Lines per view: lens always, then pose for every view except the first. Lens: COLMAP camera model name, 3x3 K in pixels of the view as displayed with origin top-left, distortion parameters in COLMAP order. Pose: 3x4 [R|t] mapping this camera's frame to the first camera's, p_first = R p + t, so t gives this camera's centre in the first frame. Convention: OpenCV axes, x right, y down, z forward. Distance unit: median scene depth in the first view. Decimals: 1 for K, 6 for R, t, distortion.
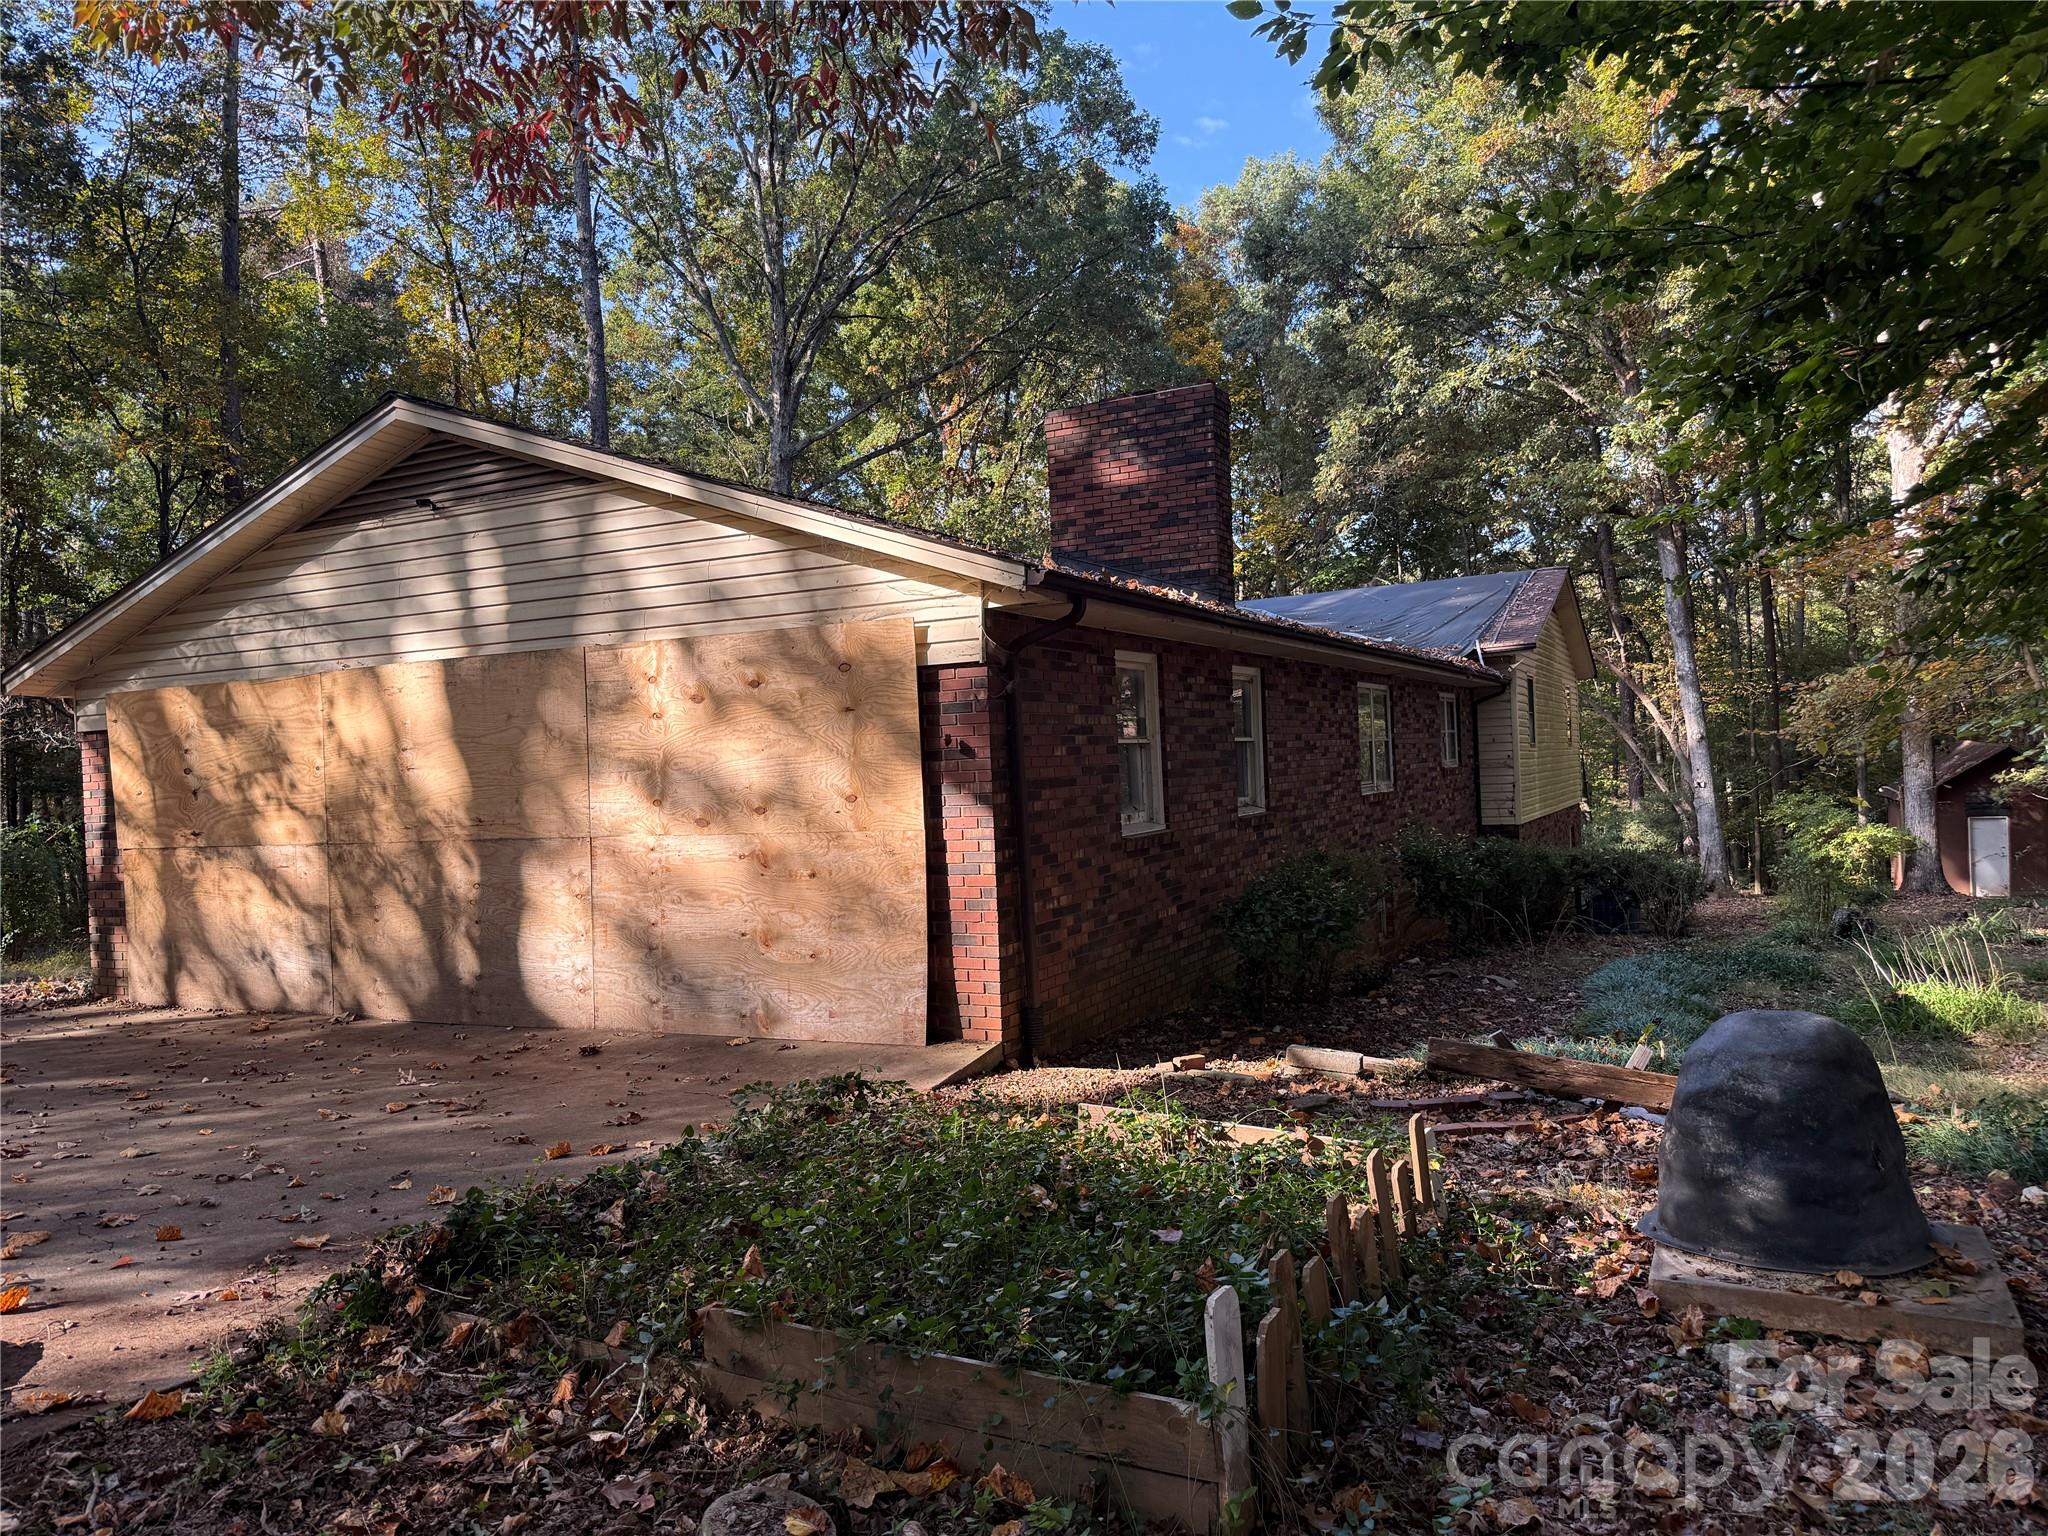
lens RADIAL K [[1406.1, 0, 1024.0], [0, 1406.1, 768.0], [0, 0, 1]] dist [0.137550, -0.173163]
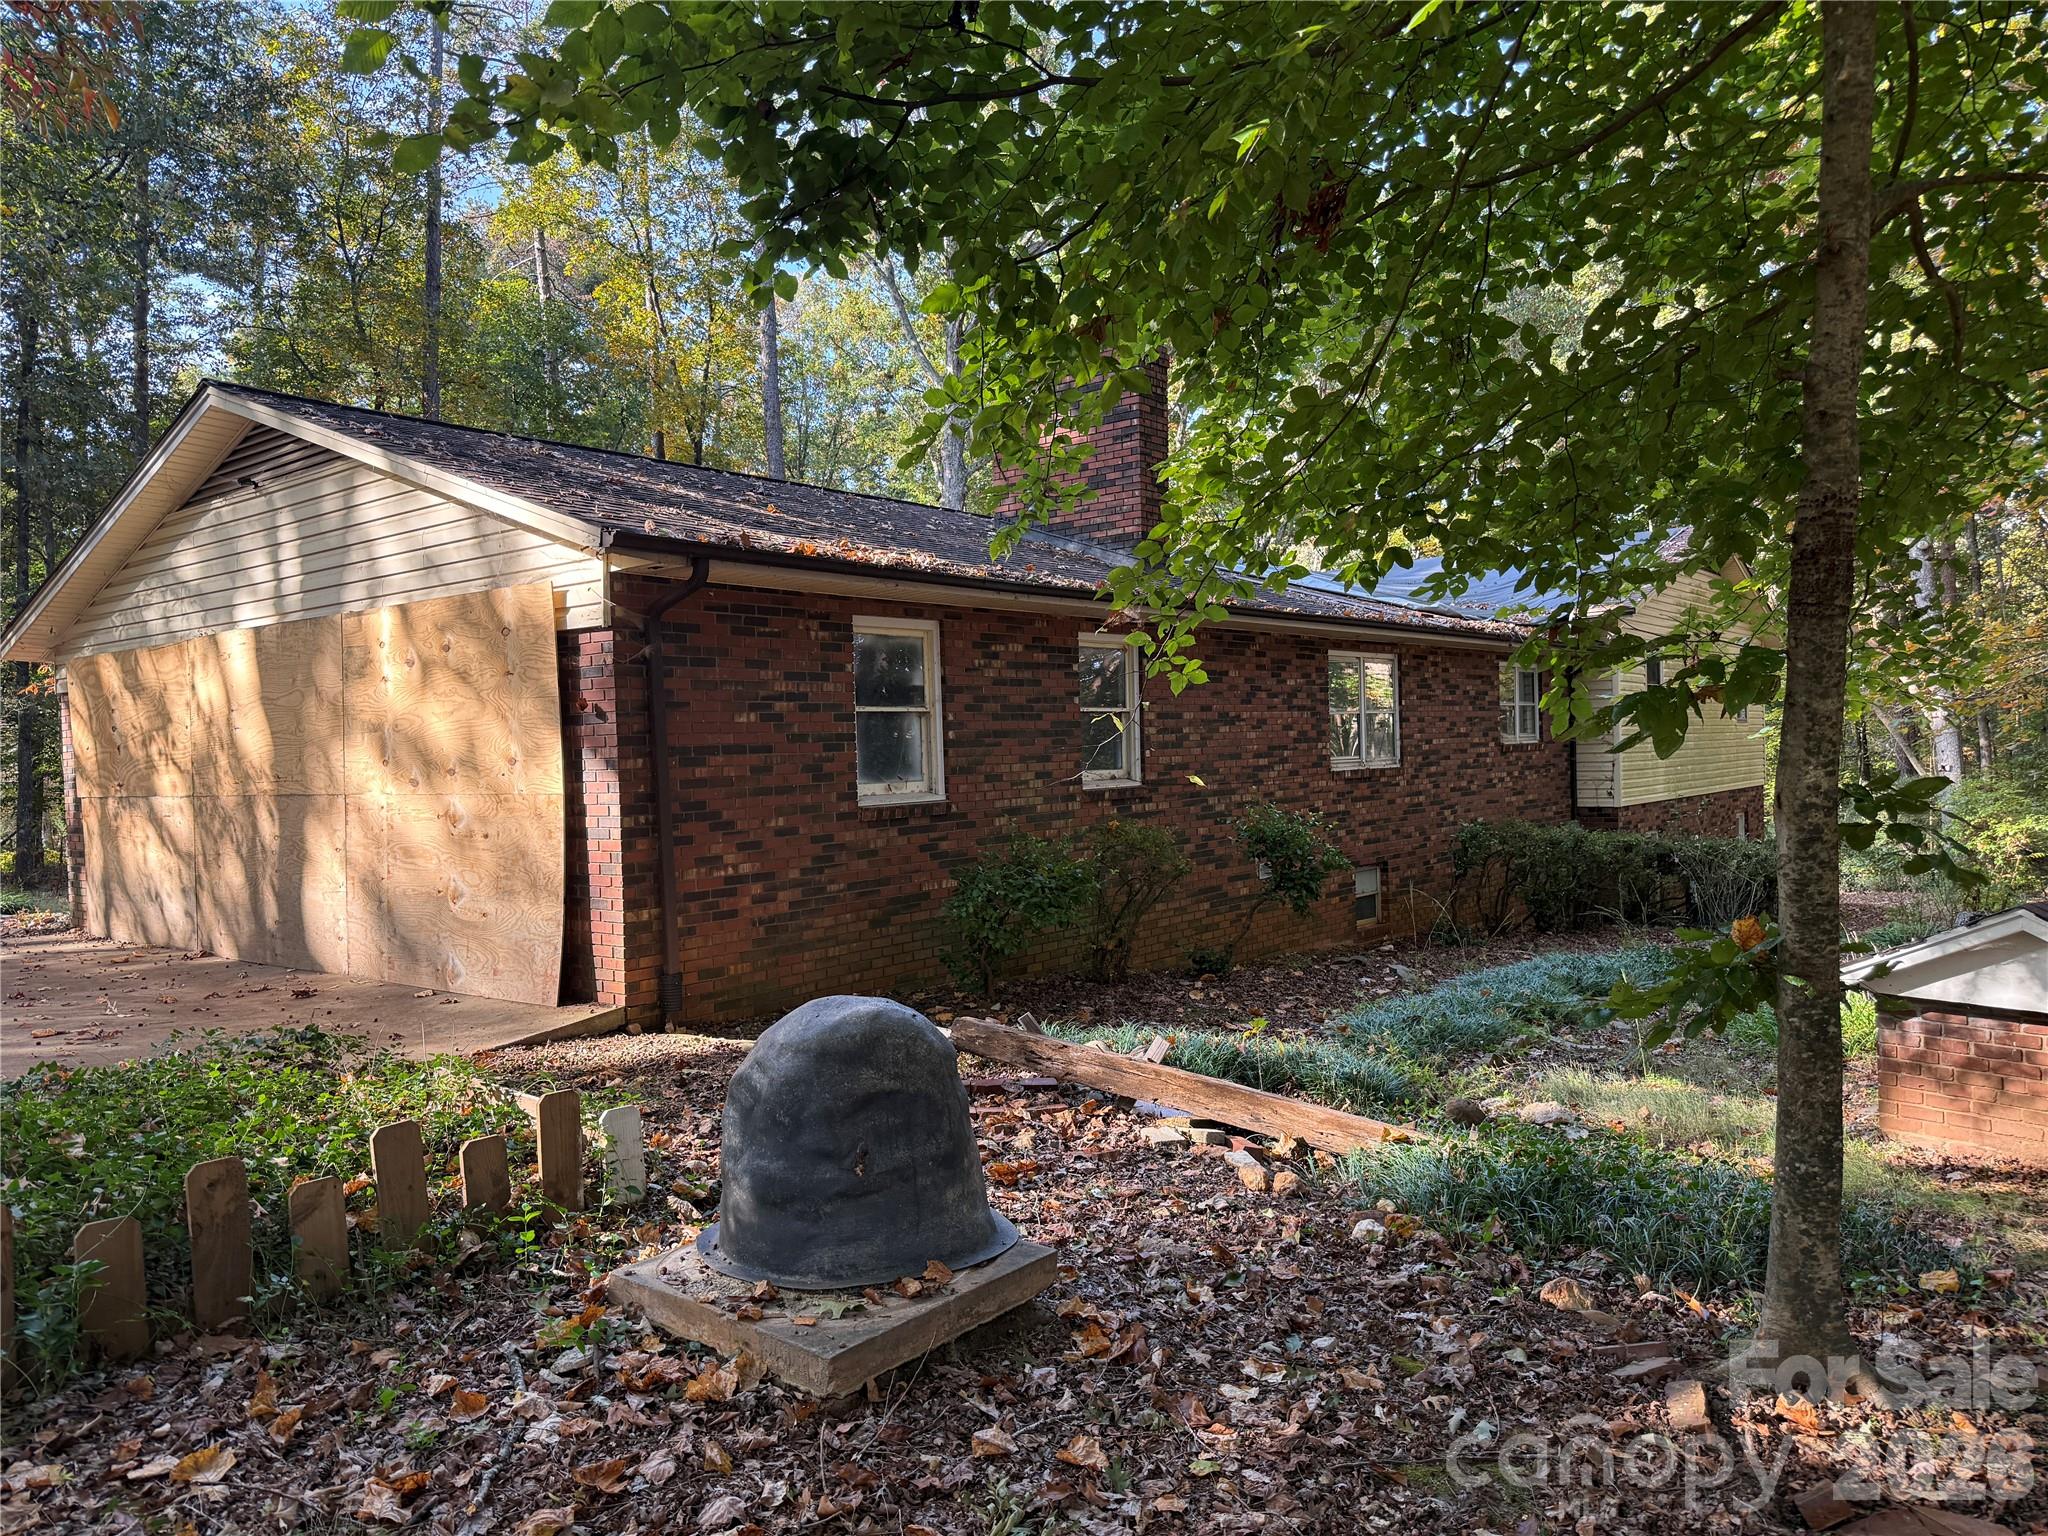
lens RADIAL K [[1406.1, 0, 1024.0], [0, 1406.1, 768.0], [0, 0, 1]] dist [0.137550, -0.173163]
pose [[0.977162, 0.016104, -0.211883, 0.401653], [-0.011984, 0.999714, 0.020716, 0.000460], [0.212156, -0.017704, 0.977075, 0.065511]]
